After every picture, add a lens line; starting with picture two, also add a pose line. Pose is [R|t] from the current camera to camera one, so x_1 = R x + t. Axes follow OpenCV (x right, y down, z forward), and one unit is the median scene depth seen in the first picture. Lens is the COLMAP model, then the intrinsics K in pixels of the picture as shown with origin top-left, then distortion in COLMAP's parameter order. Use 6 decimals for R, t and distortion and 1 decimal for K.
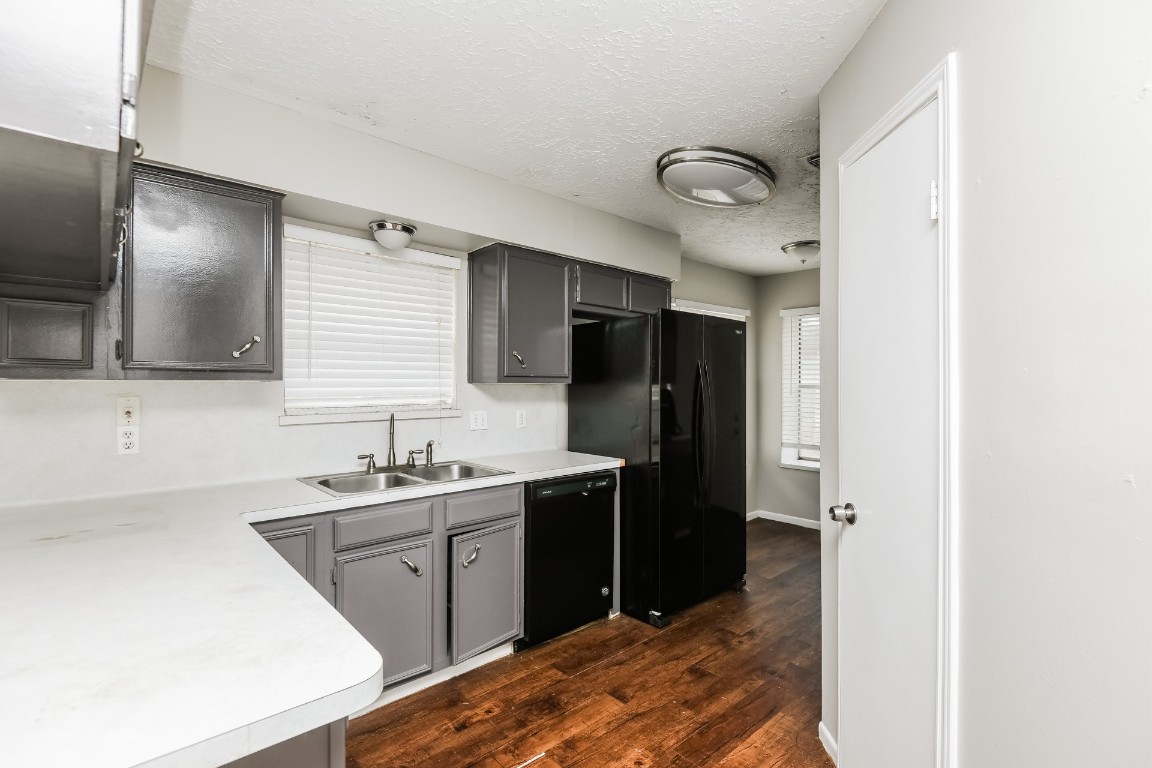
lens RADIAL K [[527.9, 0, 574.4], [0, 527.9, 383.3], [0, 0, 1]] dist [-0.030235, -0.001296]
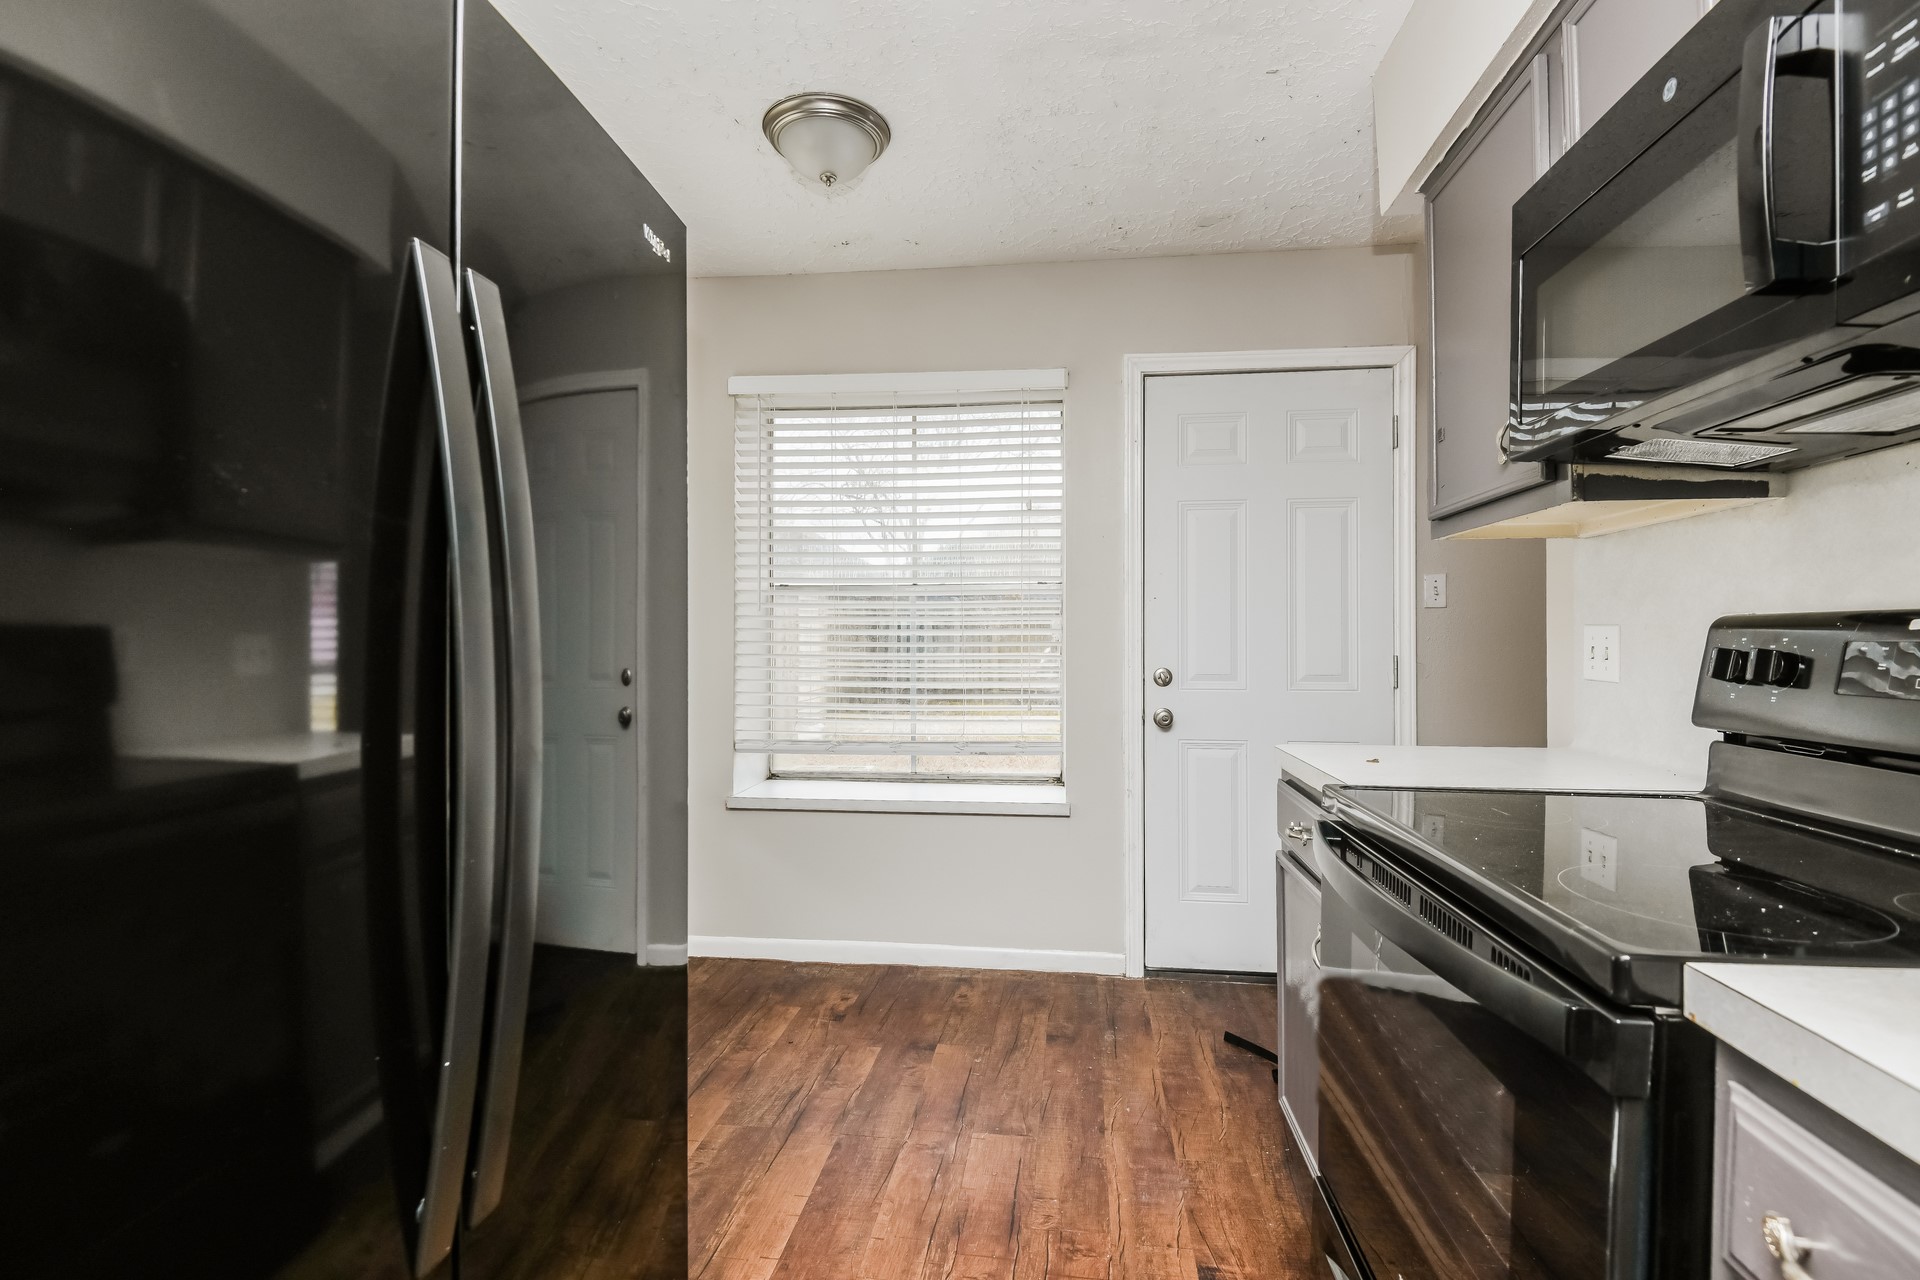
lens RADIAL K [[879.8, 0, 961.1], [0, 879.8, 637.0], [0, 0, 1]] dist [-0.030235, -0.001296]
pose [[0.766185, -0.005412, 0.642597, 0.122194], [0.001215, 0.999975, 0.006974, 0.035958], [-0.642619, -0.004563, 0.766172, 0.423920]]
